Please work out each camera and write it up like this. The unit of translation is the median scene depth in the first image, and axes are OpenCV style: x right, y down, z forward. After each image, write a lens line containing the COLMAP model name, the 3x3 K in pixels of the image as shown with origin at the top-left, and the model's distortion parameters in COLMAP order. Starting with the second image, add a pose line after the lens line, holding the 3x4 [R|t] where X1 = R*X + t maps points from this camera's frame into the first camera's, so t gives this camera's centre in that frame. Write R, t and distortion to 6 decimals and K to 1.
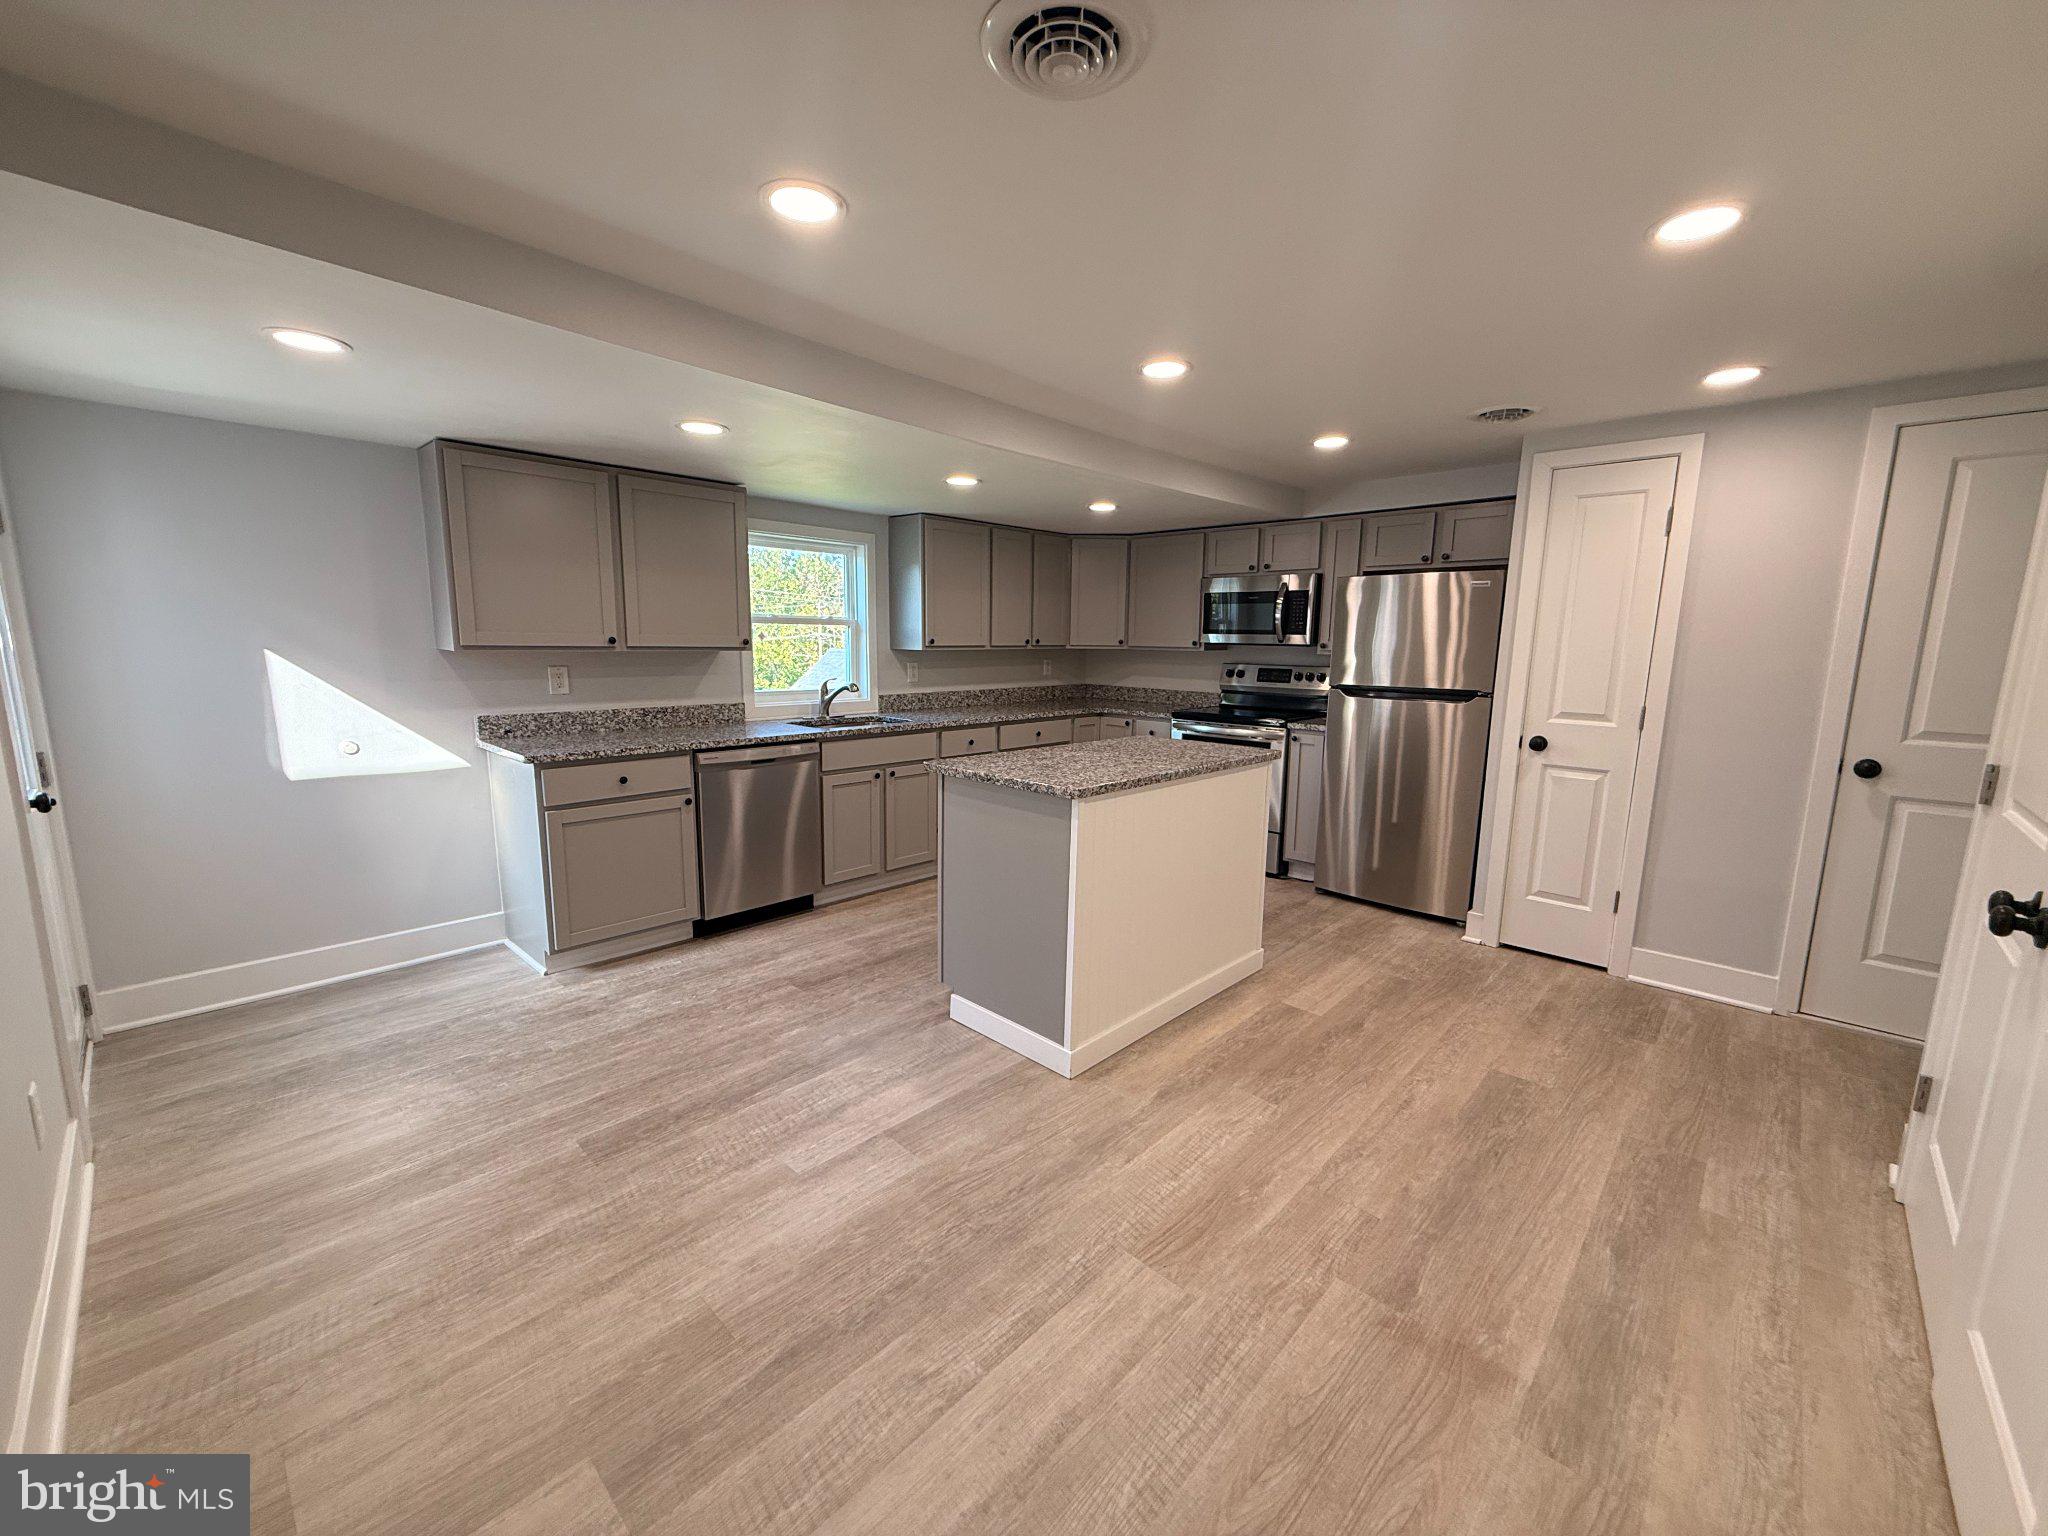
lens RADIAL K [[815.2, 0, 1021.9], [0, 815.2, 767.4], [0, 0, 1]] dist [0.000677, -0.000129]
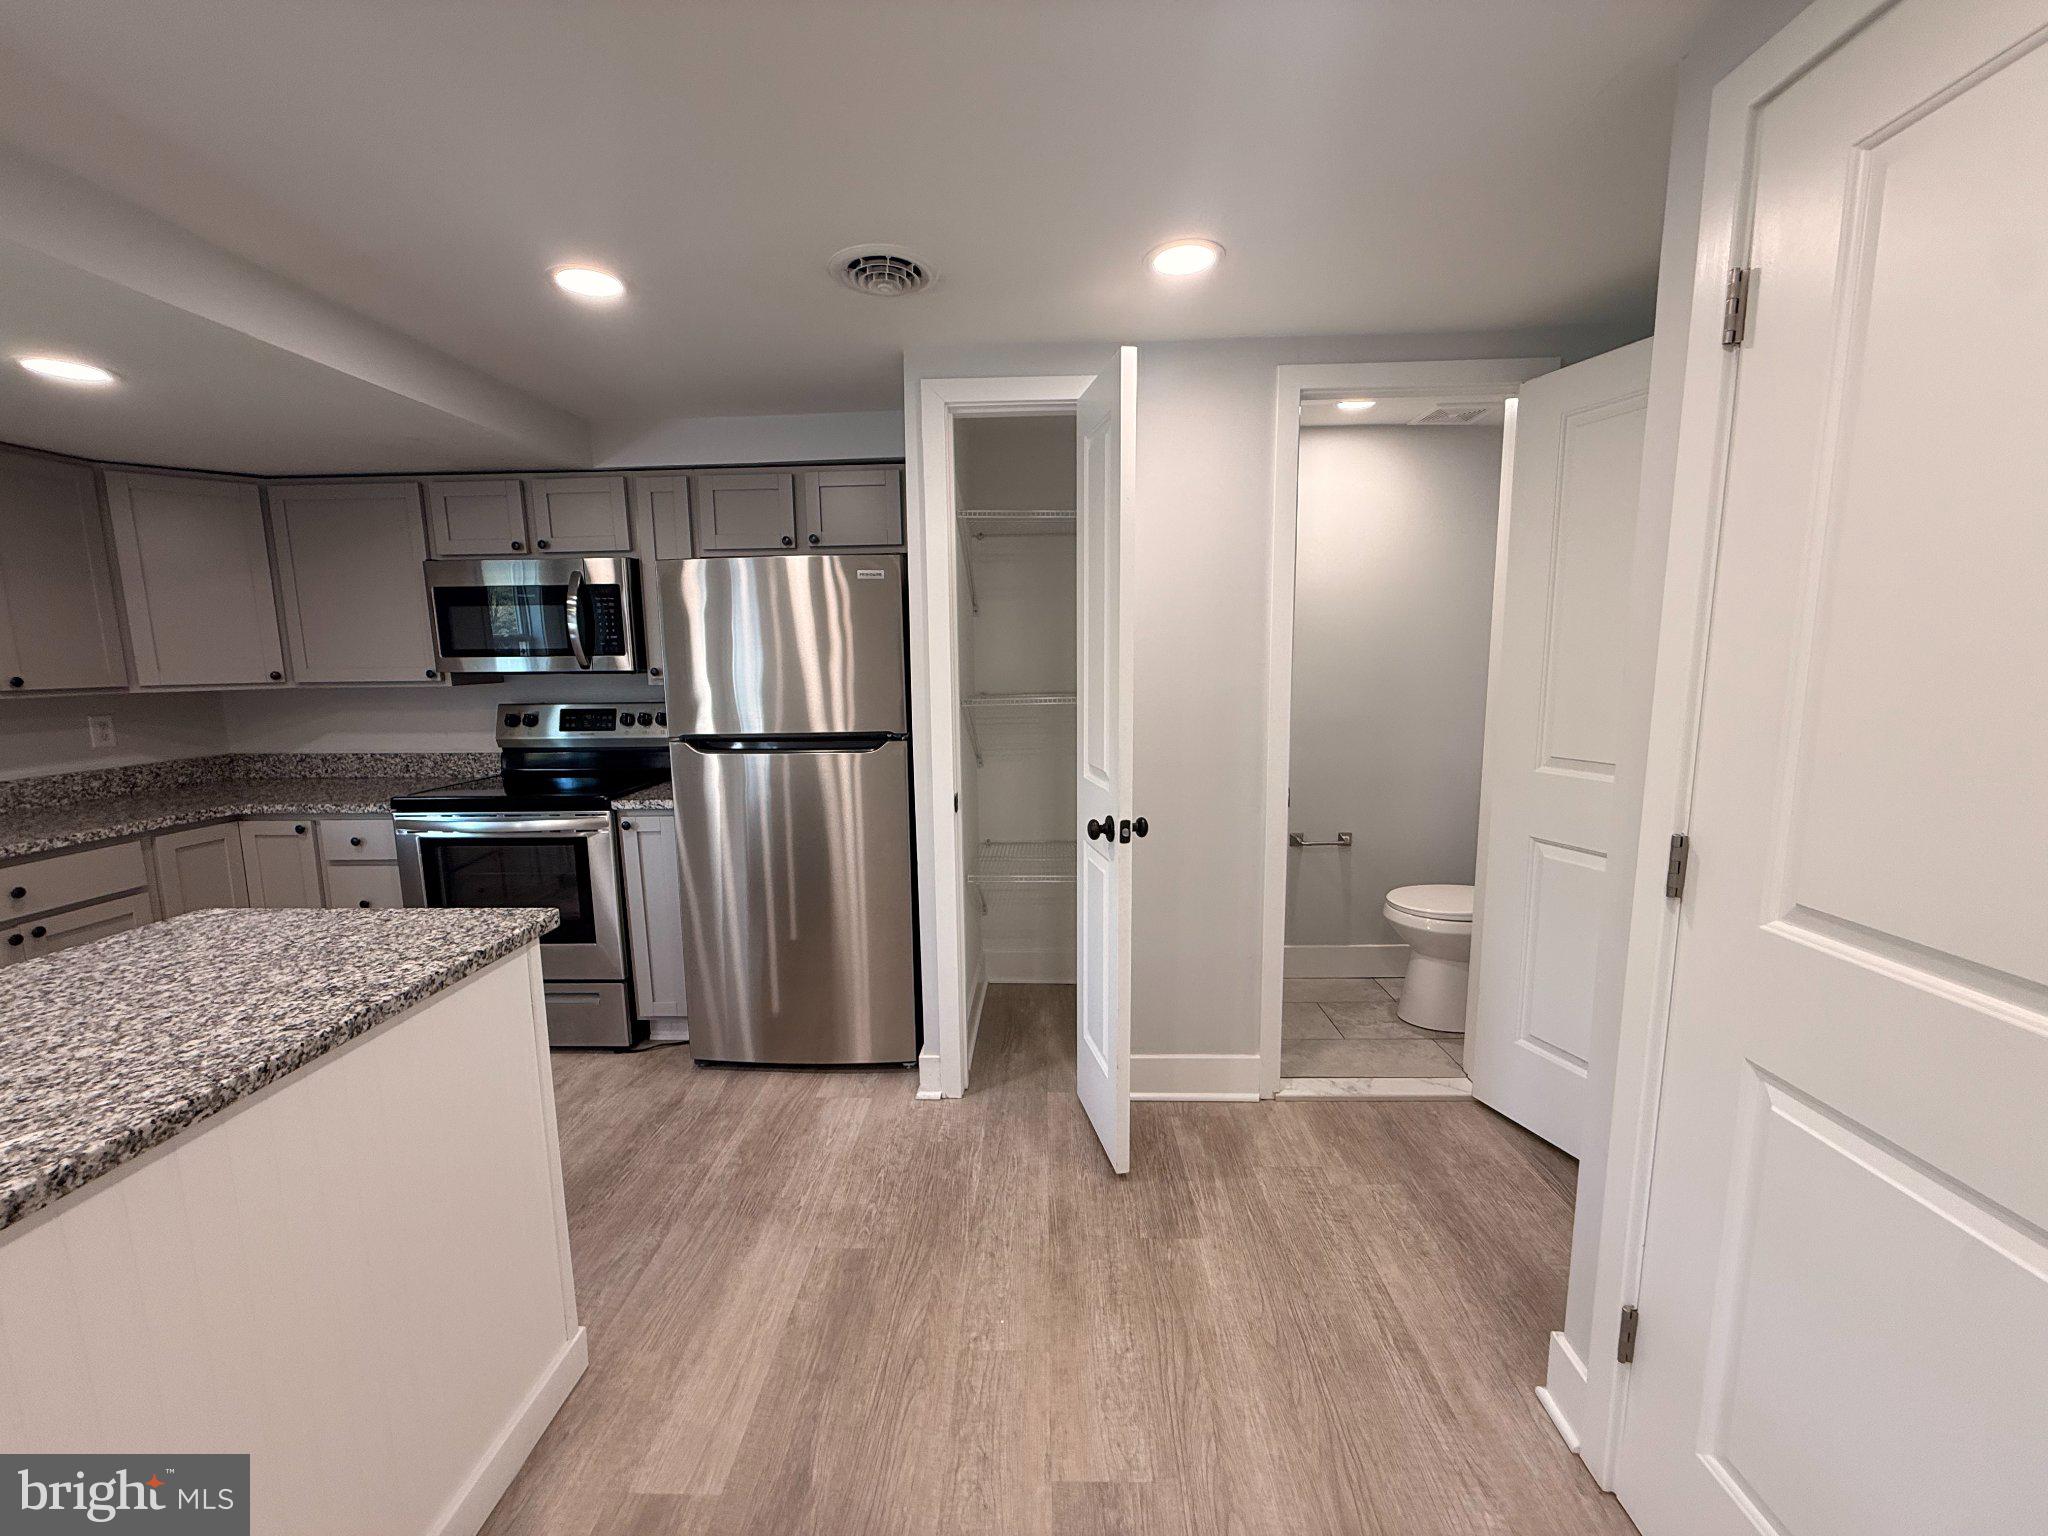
lens RADIAL K [[815.2, 0, 1023.5], [0, 815.2, 770.8], [0, 0, 1]] dist [0.000677, -0.000129]
pose [[0.742964, -0.116178, 0.659172, 0.154007], [0.128094, 0.991298, 0.030338, -0.054830], [-0.656960, 0.061896, 0.751380, 0.336124]]
